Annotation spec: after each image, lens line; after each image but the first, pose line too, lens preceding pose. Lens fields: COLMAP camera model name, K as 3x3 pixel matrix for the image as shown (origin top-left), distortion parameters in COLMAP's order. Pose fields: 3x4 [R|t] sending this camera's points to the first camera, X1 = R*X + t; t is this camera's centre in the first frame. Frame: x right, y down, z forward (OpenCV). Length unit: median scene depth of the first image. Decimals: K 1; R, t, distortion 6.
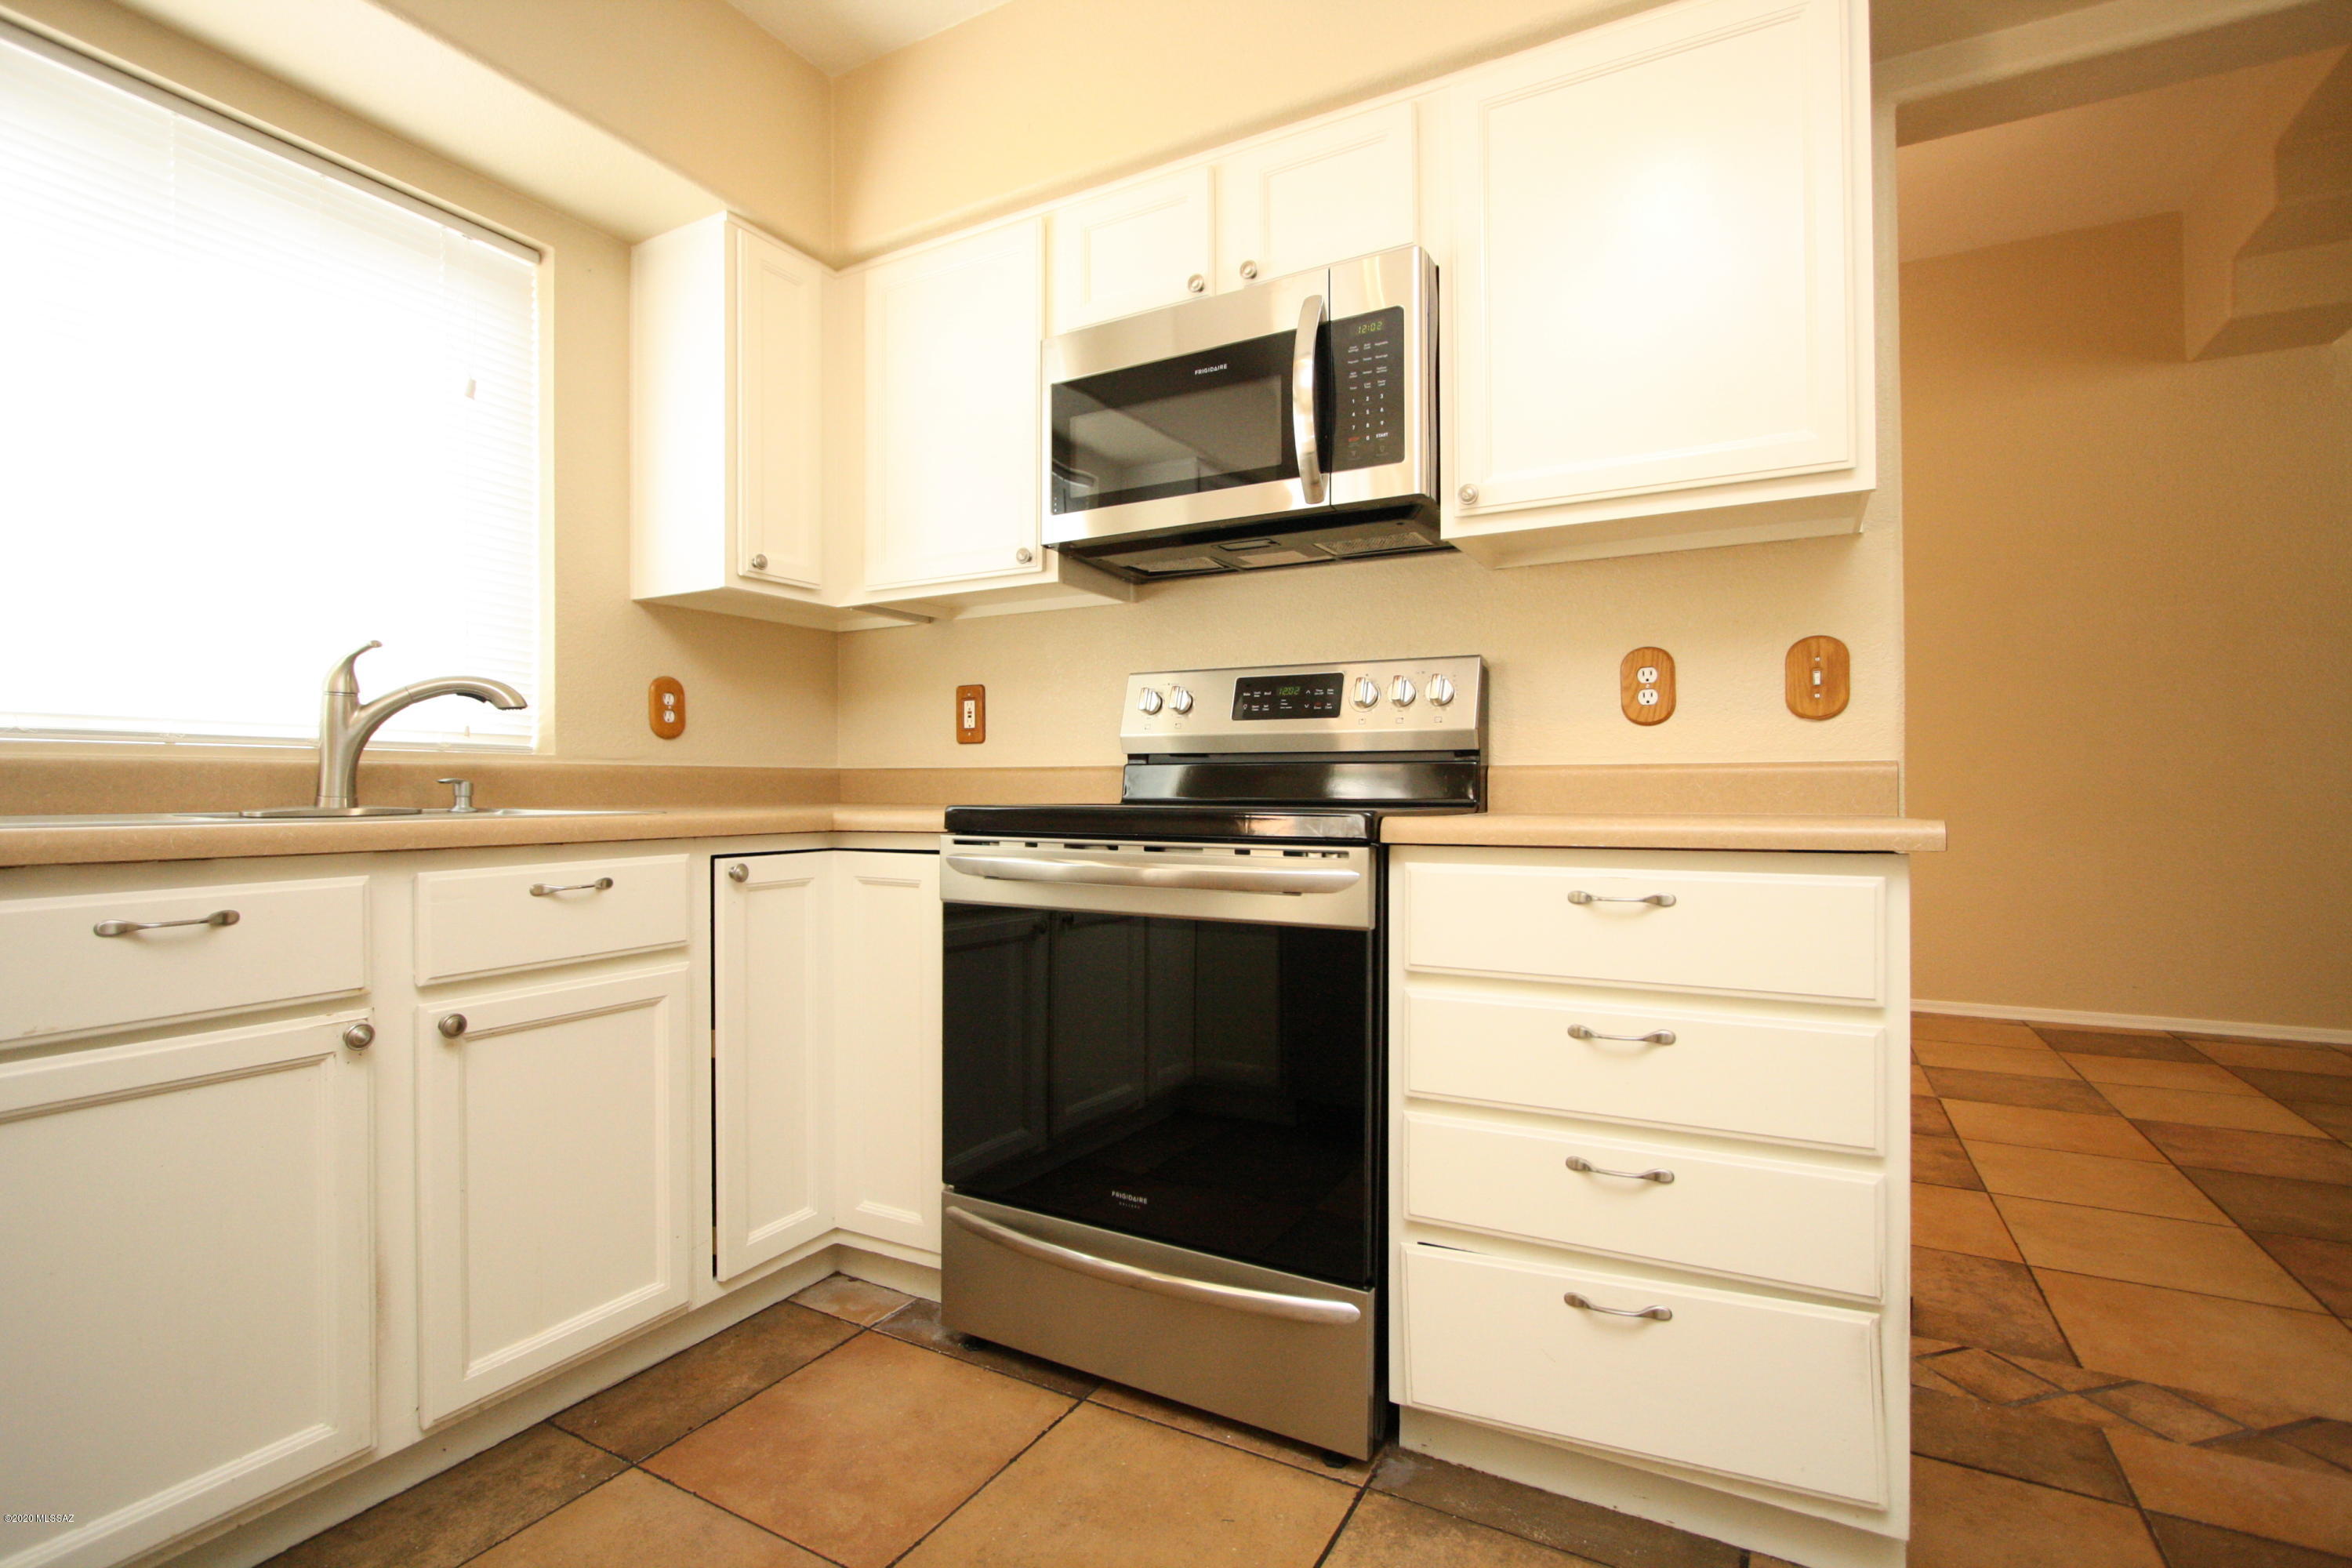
lens RADIAL K [[1096.9, 0, 1166.1], [0, 1096.9, 788.8], [0, 0, 1]] dist [-0.022808, 0.005283]
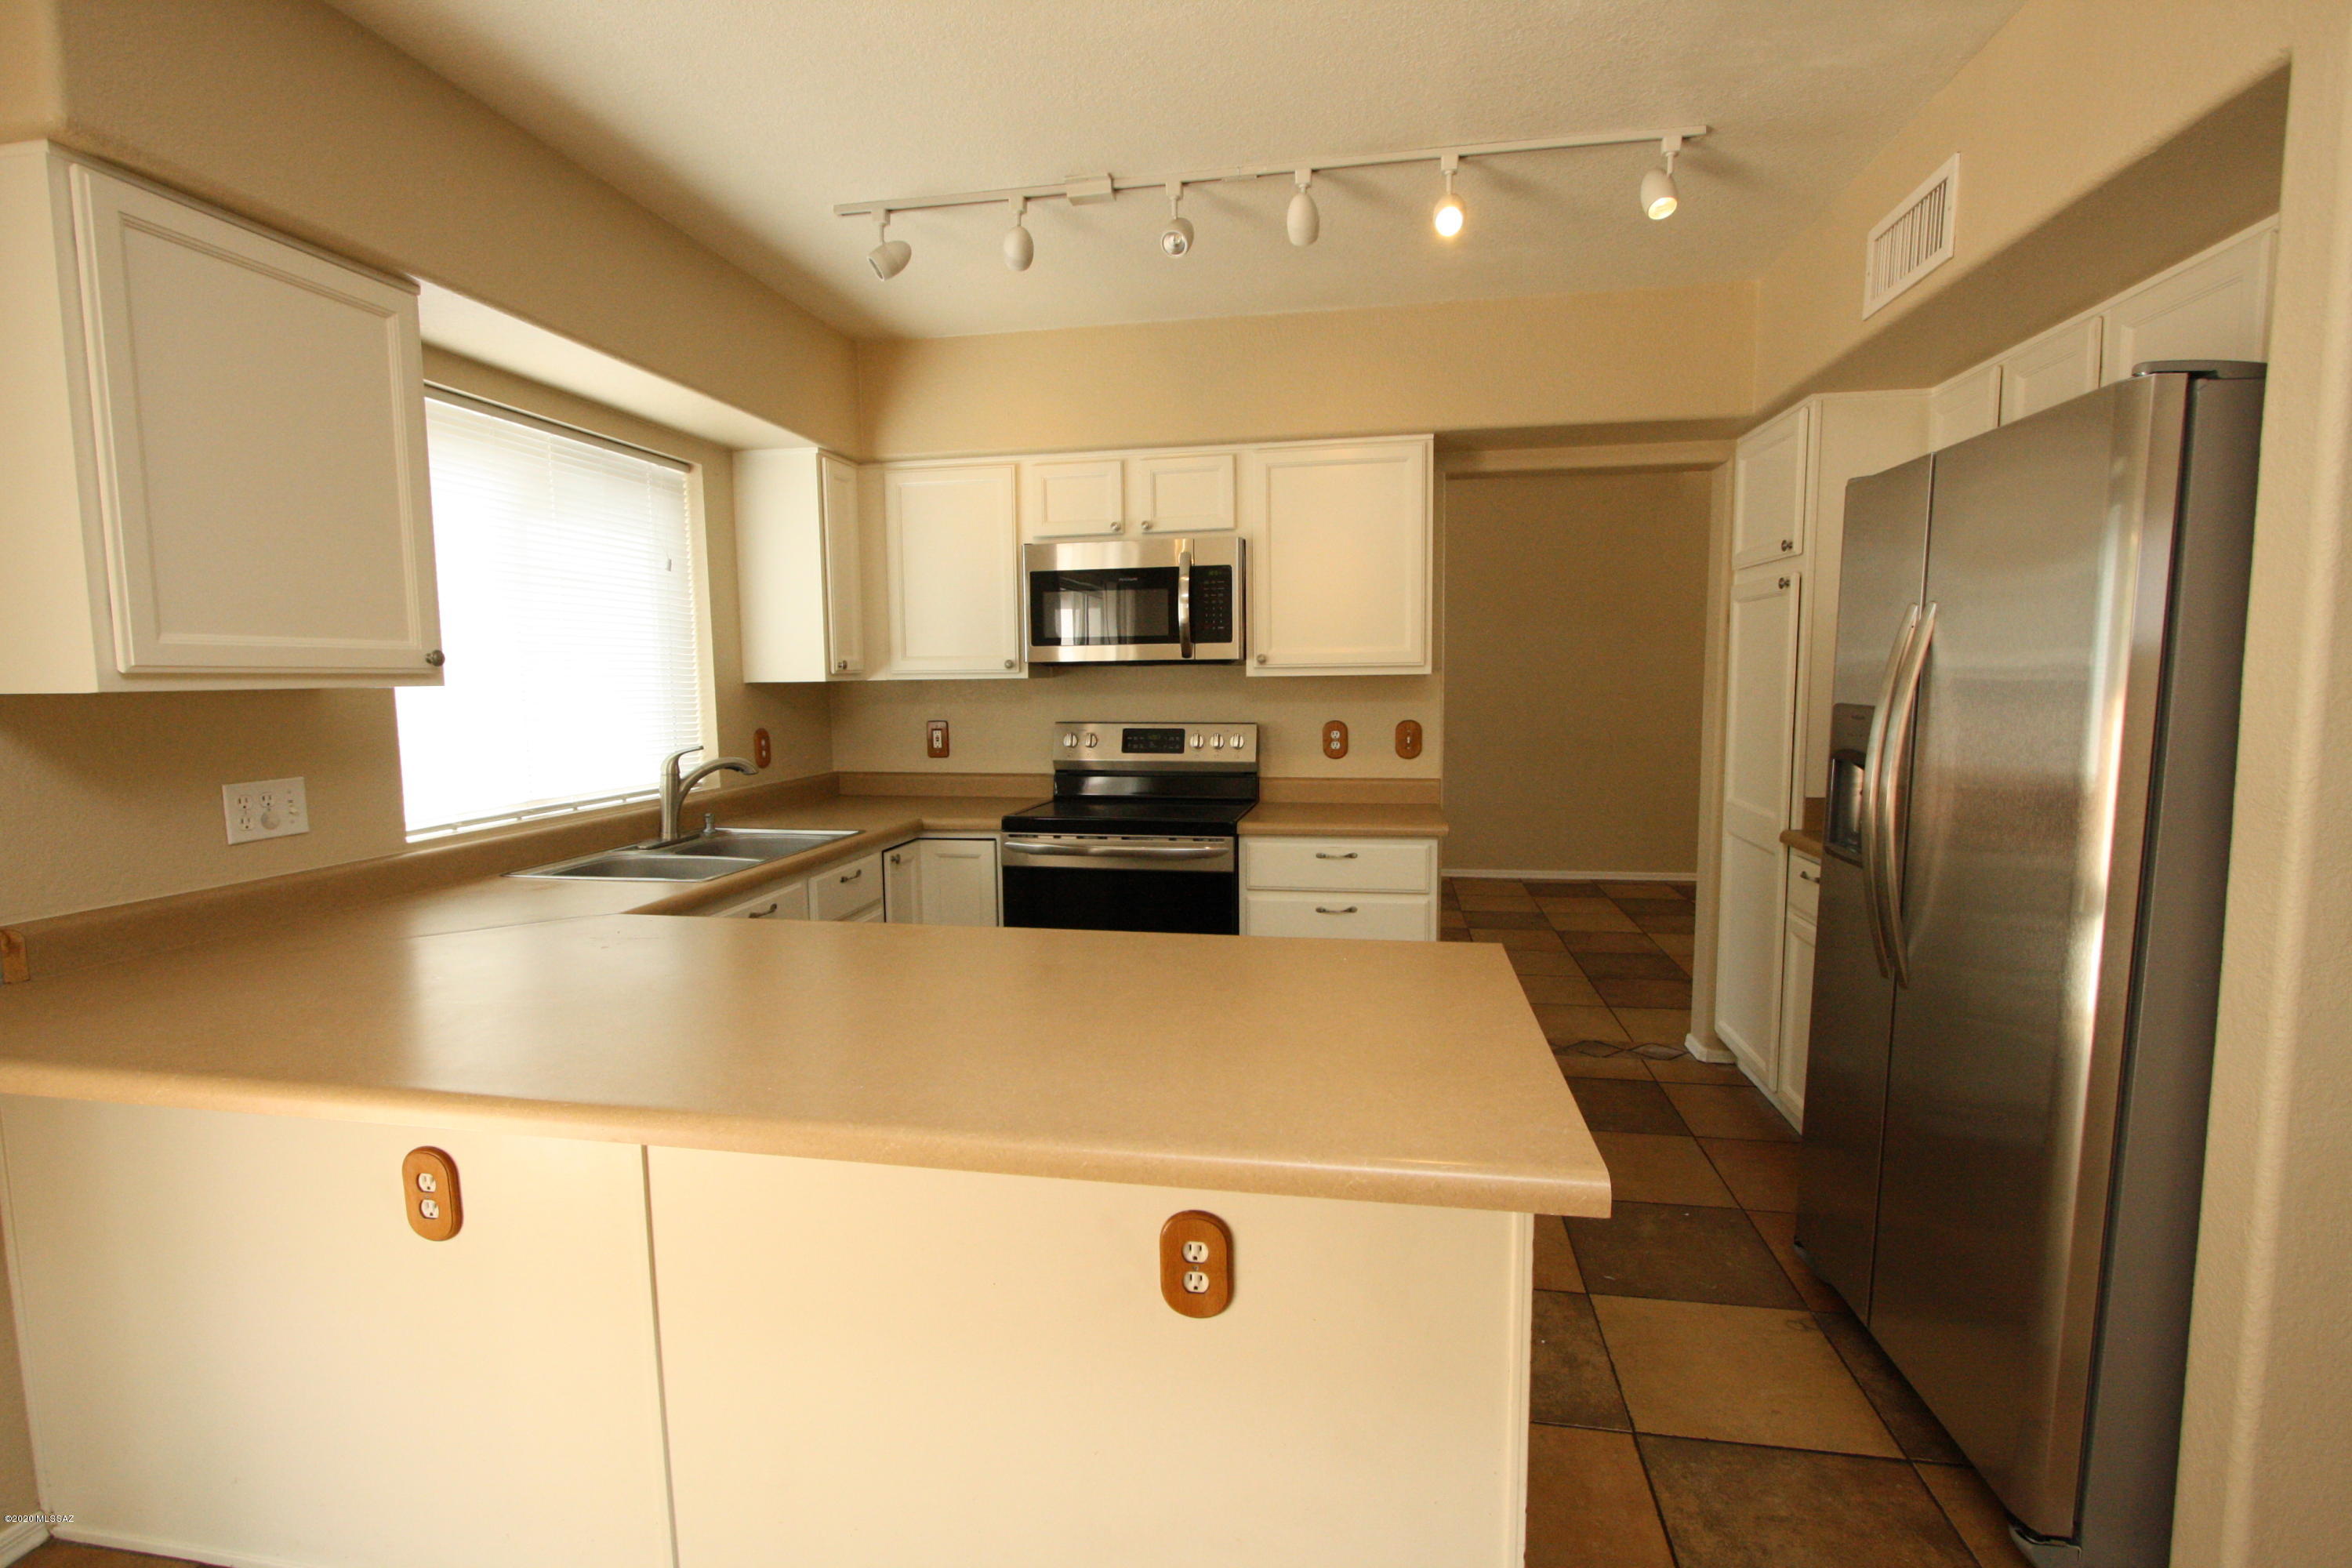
lens RADIAL K [[1096.9, 0, 1166.1], [0, 1096.9, 788.8], [0, 0, 1]] dist [-0.022808, 0.005283]
pose [[0.948965, -0.042602, 0.312490, -0.516437], [0.010702, 0.994614, 0.103097, -0.221906], [-0.315199, -0.094491, 0.944310, -0.867224]]
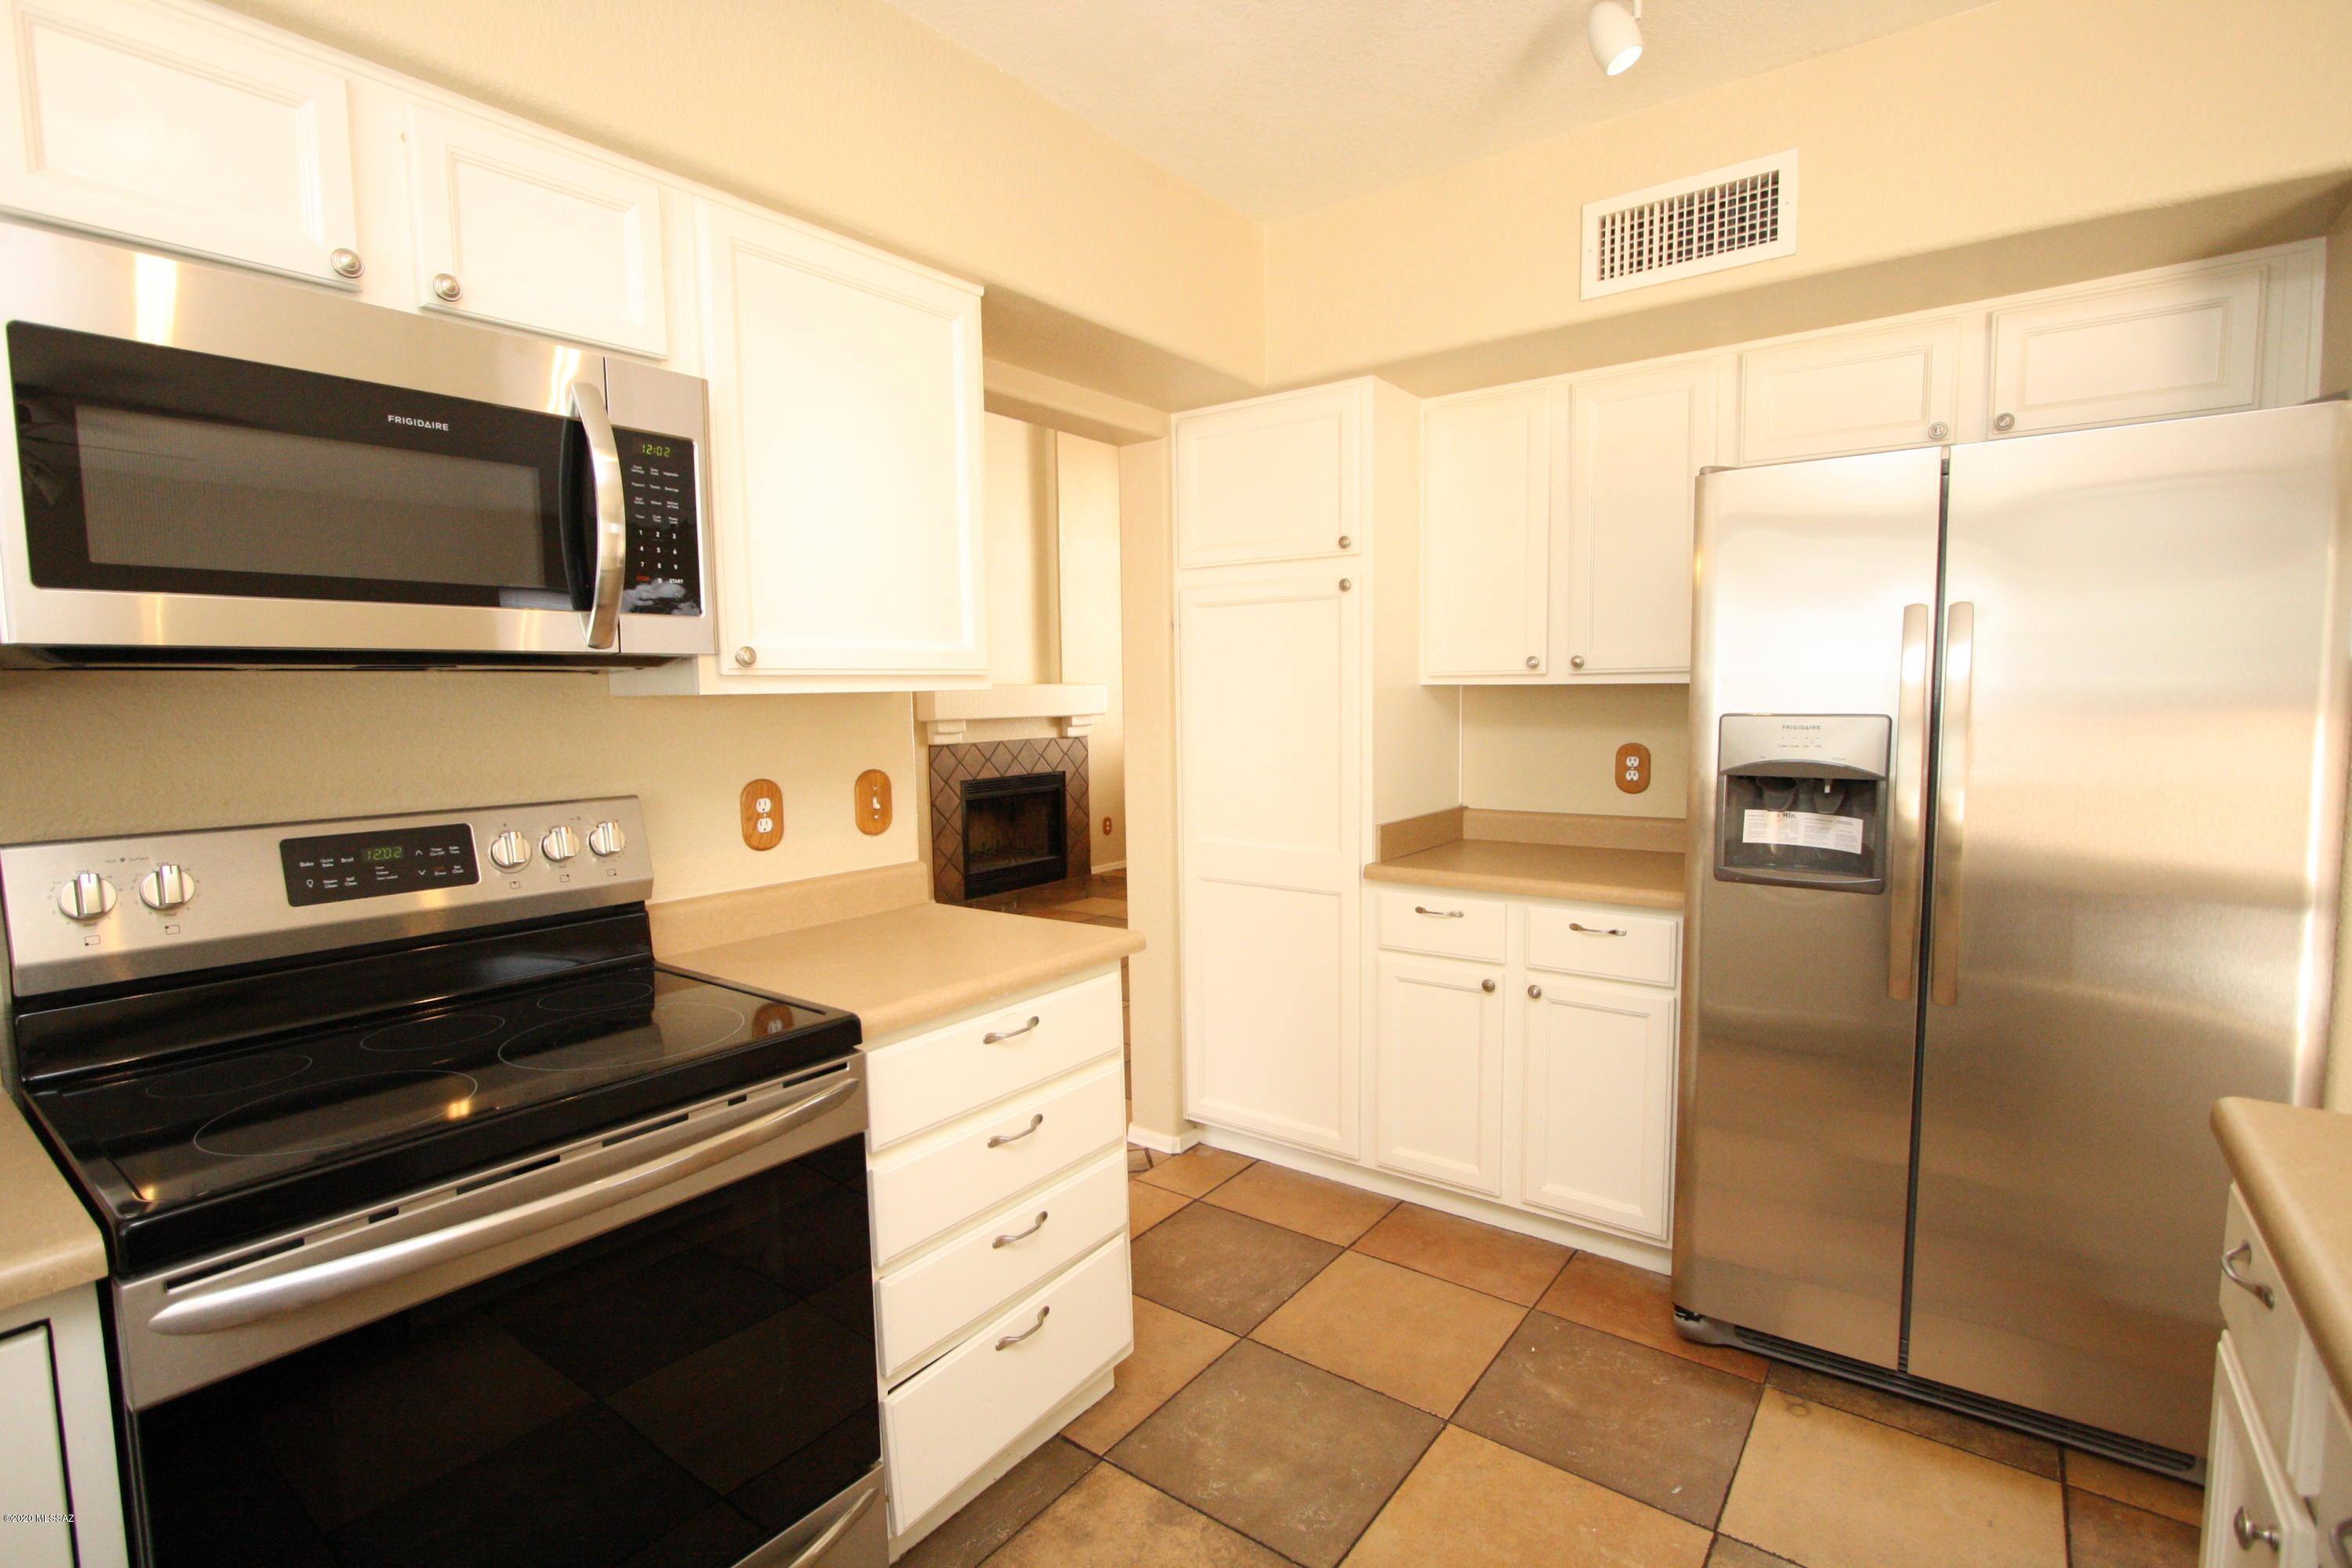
lens RADIAL K [[1096.9, 0, 1166.1], [0, 1096.9, 788.8], [0, 0, 1]] dist [-0.022808, 0.005283]
pose [[0.138229, -0.089013, 0.986392, -0.589773], [0.015924, 0.996024, 0.087651, -0.213411], [-0.990272, 0.003592, 0.139097, 0.457315]]
